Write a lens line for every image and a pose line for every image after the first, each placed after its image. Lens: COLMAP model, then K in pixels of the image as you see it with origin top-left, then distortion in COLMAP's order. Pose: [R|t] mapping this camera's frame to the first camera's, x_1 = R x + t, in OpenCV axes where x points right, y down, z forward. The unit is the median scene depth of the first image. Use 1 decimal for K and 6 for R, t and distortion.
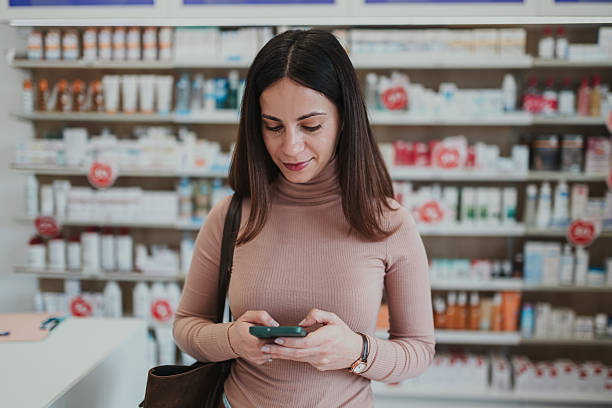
lens RADIAL K [[570.5, 0, 307.1], [0, 570.5, 195.5], [0, 0, 1]] dist [0.000195, 0.002566]
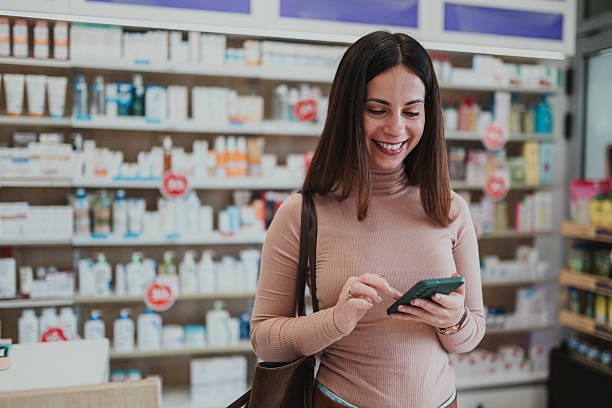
lens RADIAL K [[570.5, 0, 307.1], [0, 570.5, 195.5], [0, 0, 1]] dist [0.000195, 0.002566]
pose [[0.946412, -0.010755, 0.322784, -0.172208], [0.024355, 0.998976, -0.038124, 0.022180], [-0.322043, 0.043942, 0.945705, 0.031242]]
